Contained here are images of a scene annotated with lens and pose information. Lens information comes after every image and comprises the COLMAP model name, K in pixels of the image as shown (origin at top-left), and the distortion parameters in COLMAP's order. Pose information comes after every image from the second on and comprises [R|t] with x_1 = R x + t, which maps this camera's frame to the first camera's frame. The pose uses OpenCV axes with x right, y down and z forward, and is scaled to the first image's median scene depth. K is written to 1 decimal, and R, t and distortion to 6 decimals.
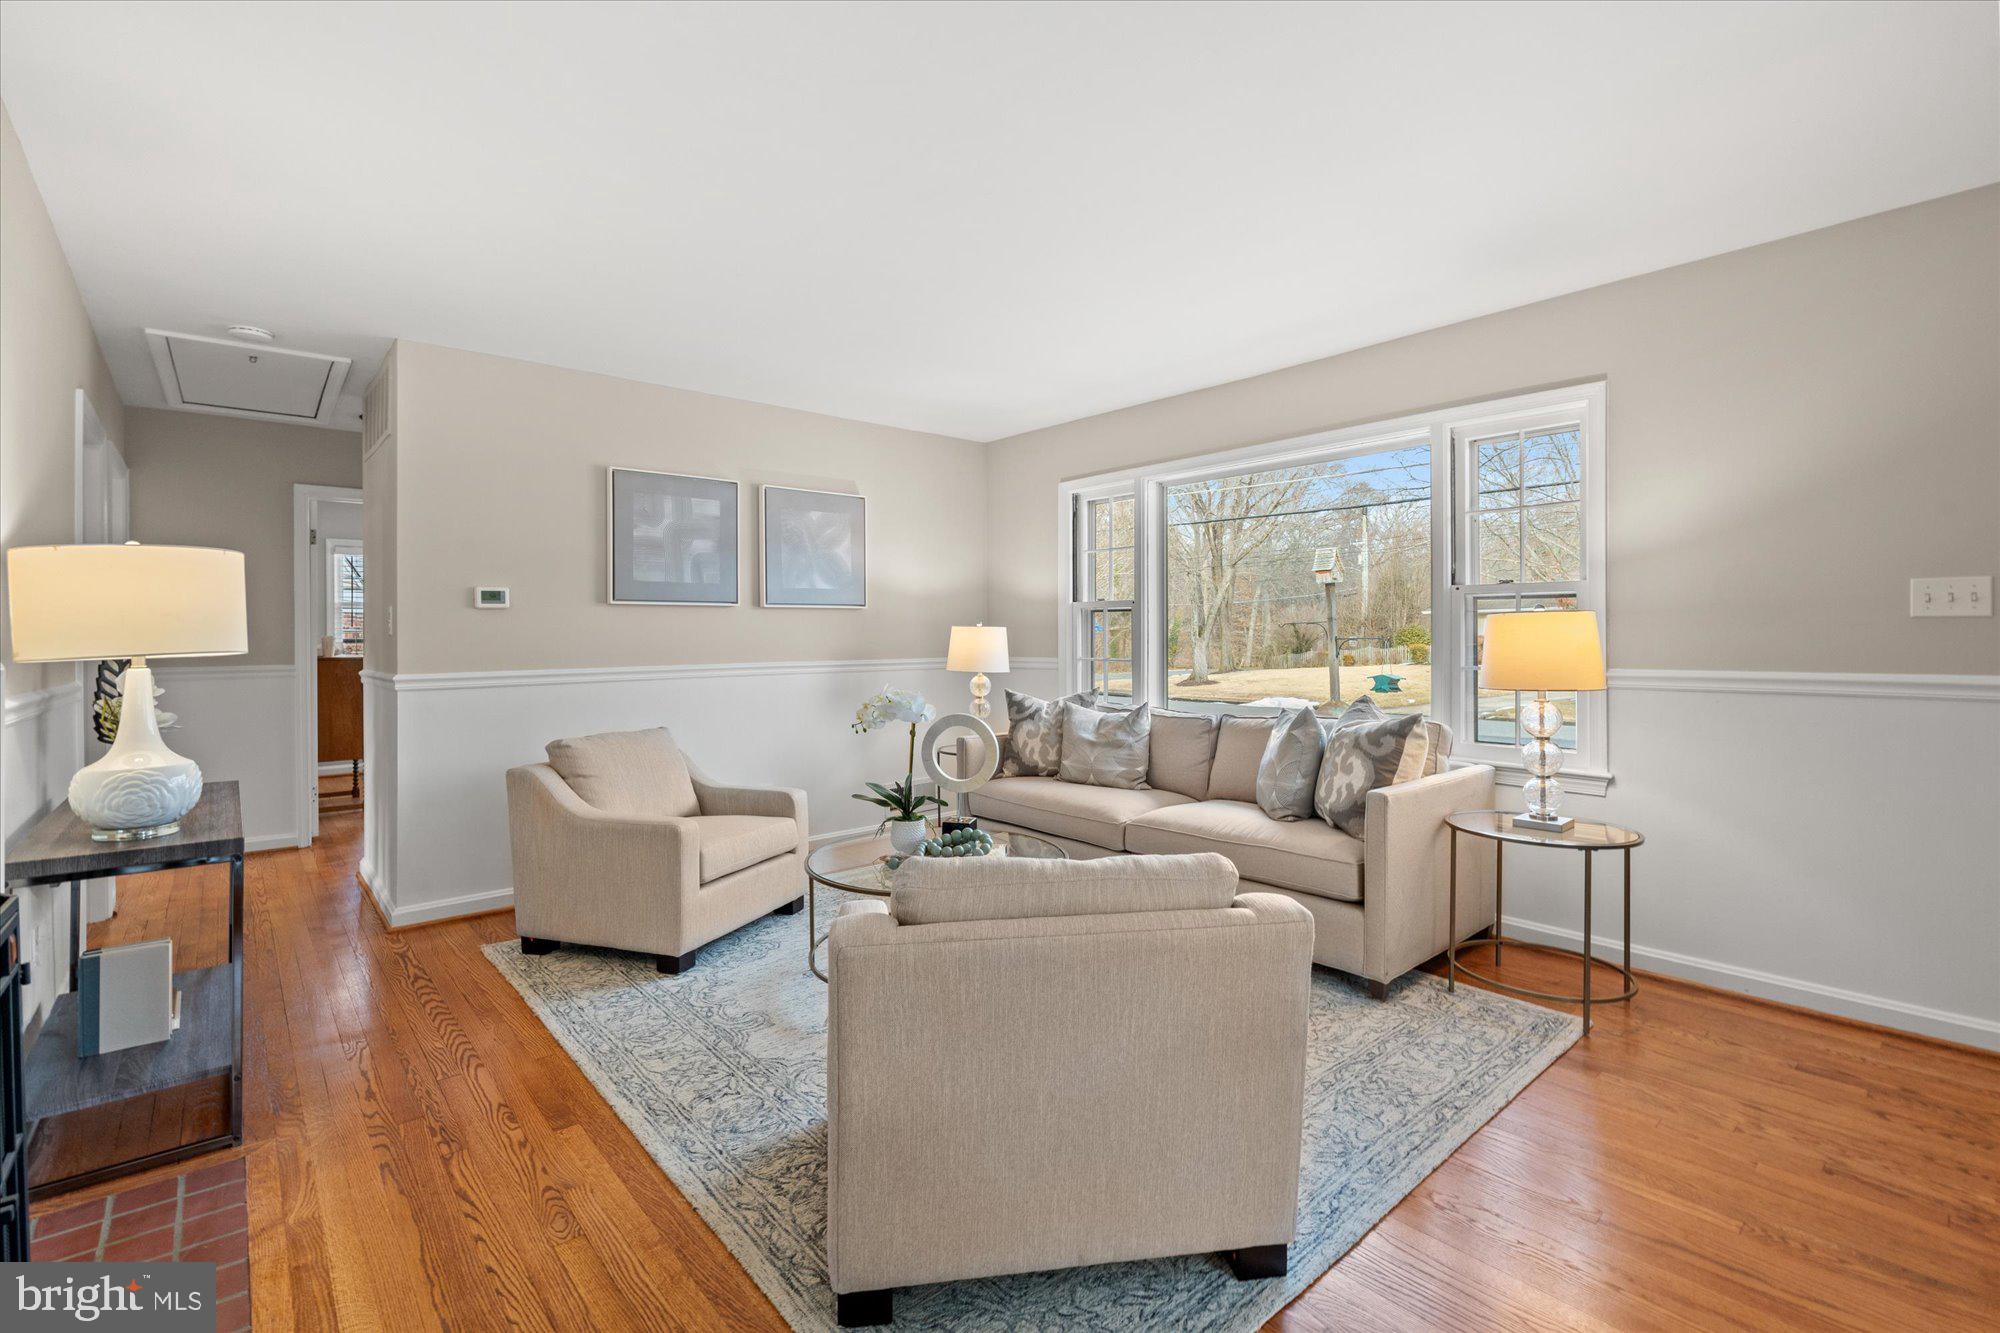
lens RADIAL K [[893.9, 0, 990.9], [0, 893.9, 648.6], [0, 0, 1]] dist [-0.002565, -0.000566]
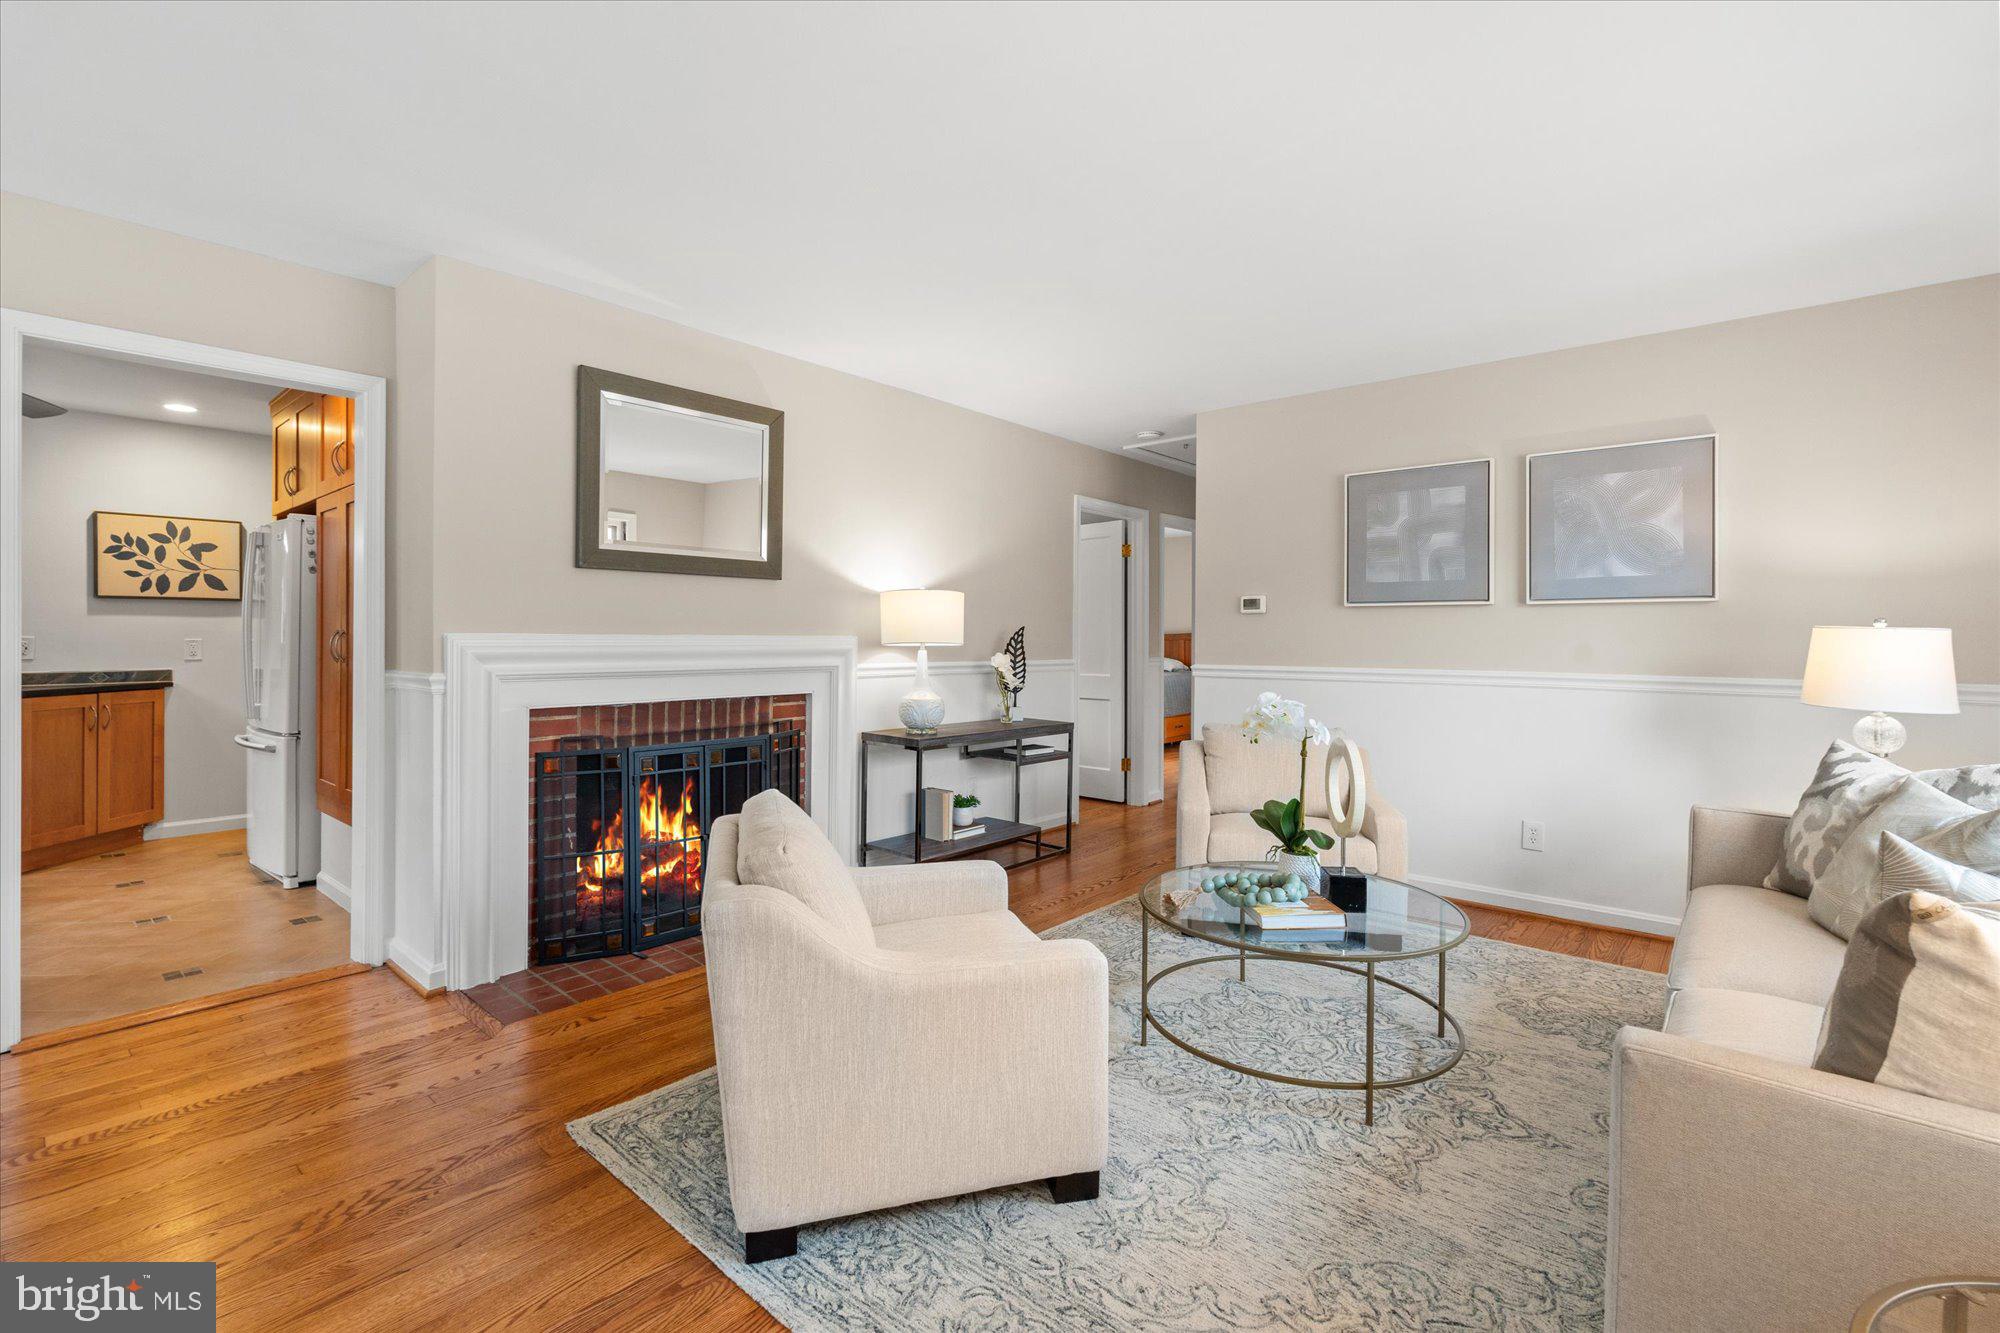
lens RADIAL K [[893.9, 0, 990.9], [0, 893.9, 648.6], [0, 0, 1]] dist [-0.002565, -0.000566]
pose [[0.138515, 0.020601, -0.990146, 0.534083], [-0.023883, 0.999562, 0.017456, -0.009168], [0.990072, 0.021230, 0.138946, 0.437188]]
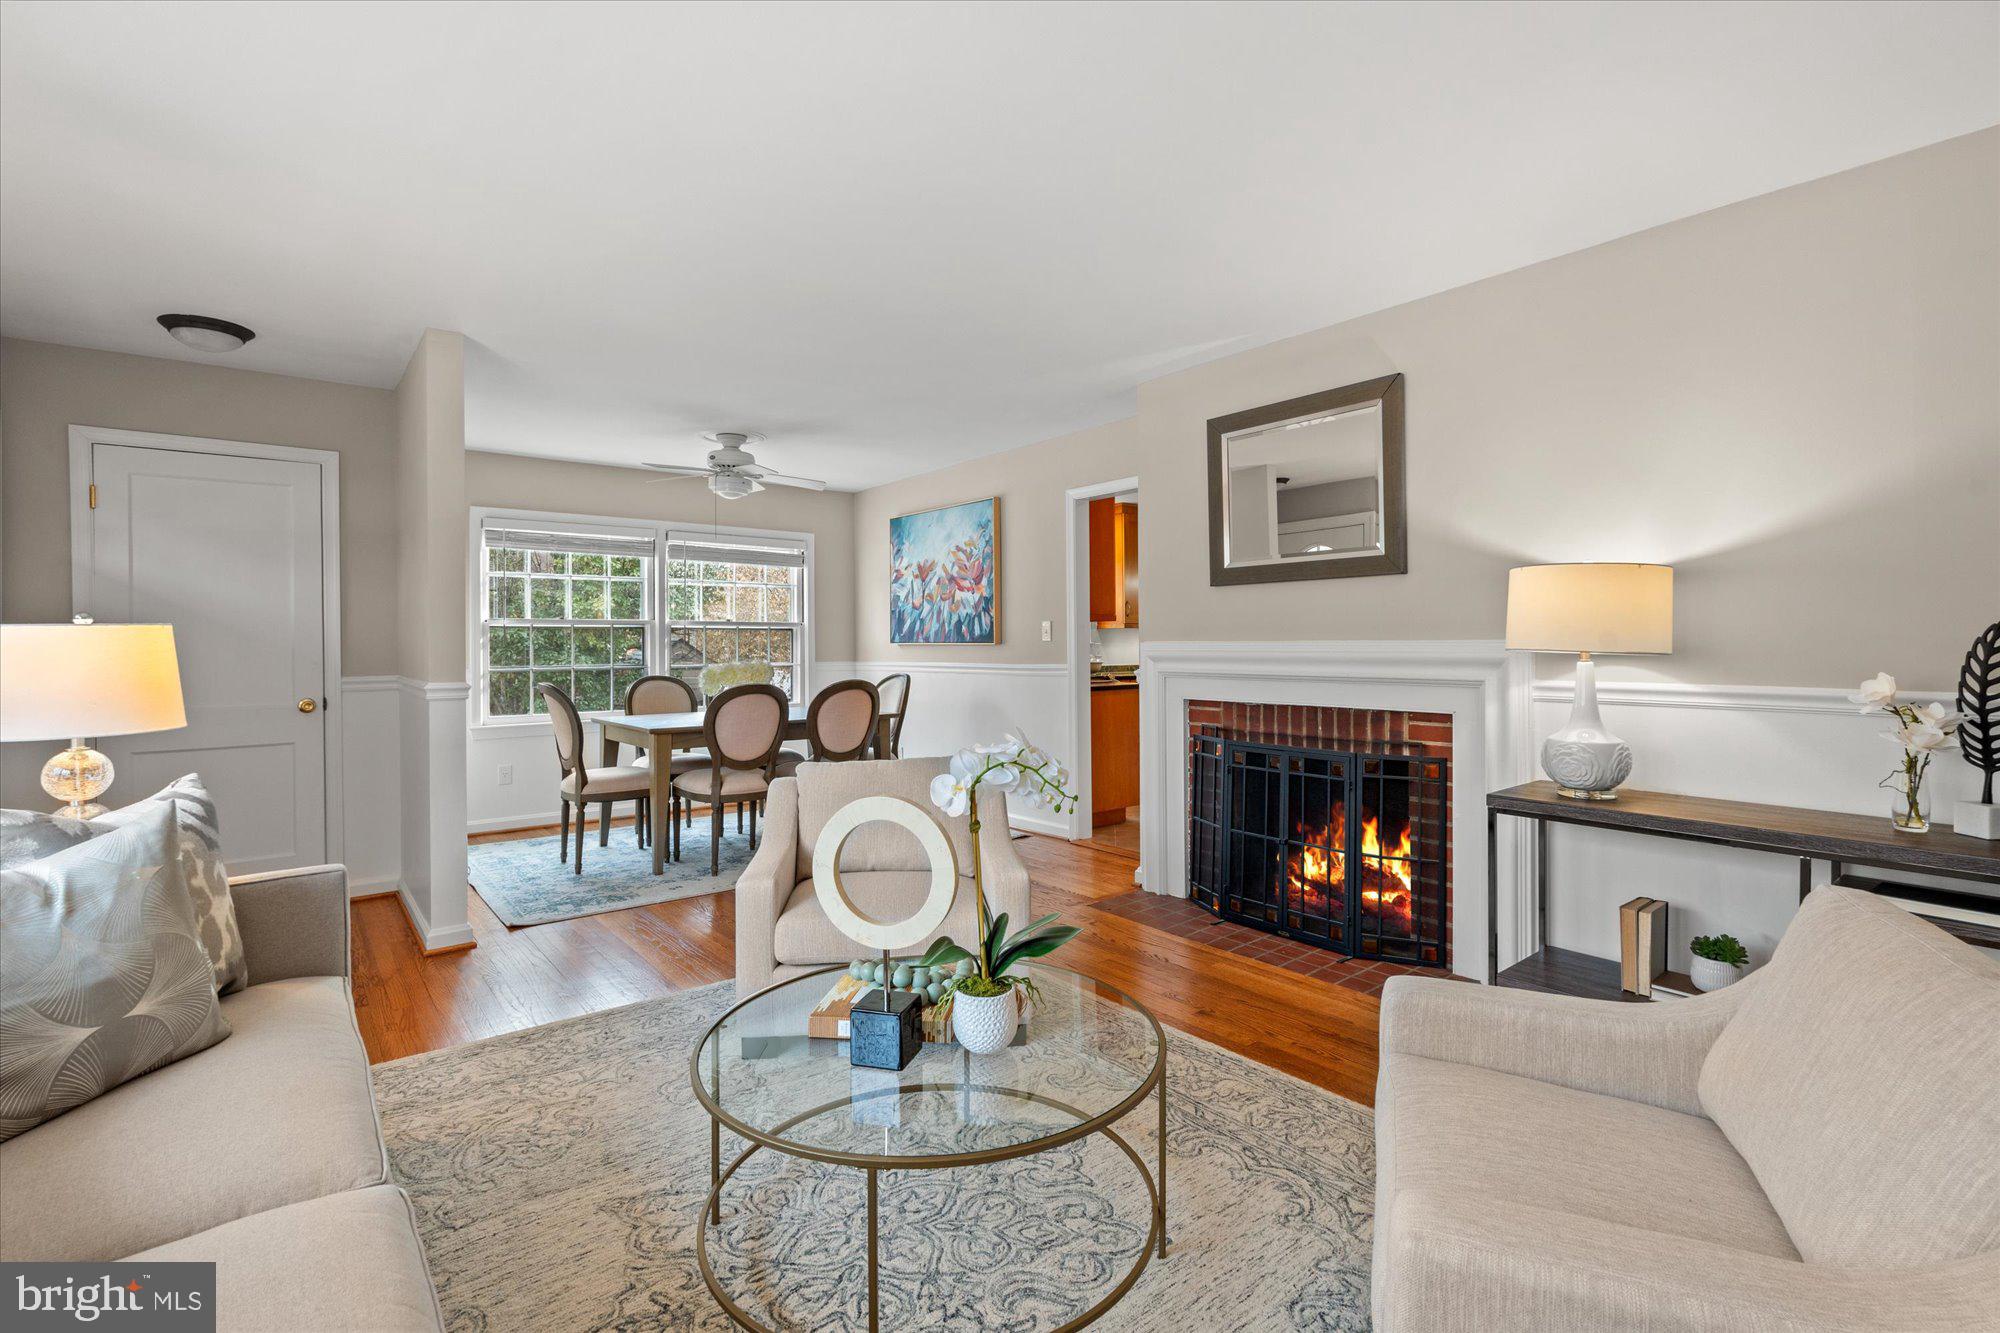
lens RADIAL K [[893.9, 0, 990.9], [0, 893.9, 648.6], [0, 0, 1]] dist [-0.002565, -0.000566]
pose [[-0.998903, 0.013467, 0.044859, -0.093069], [0.014618, 0.999570, 0.025422, -0.019411], [-0.044497, 0.026050, -0.998670, 1.146647]]
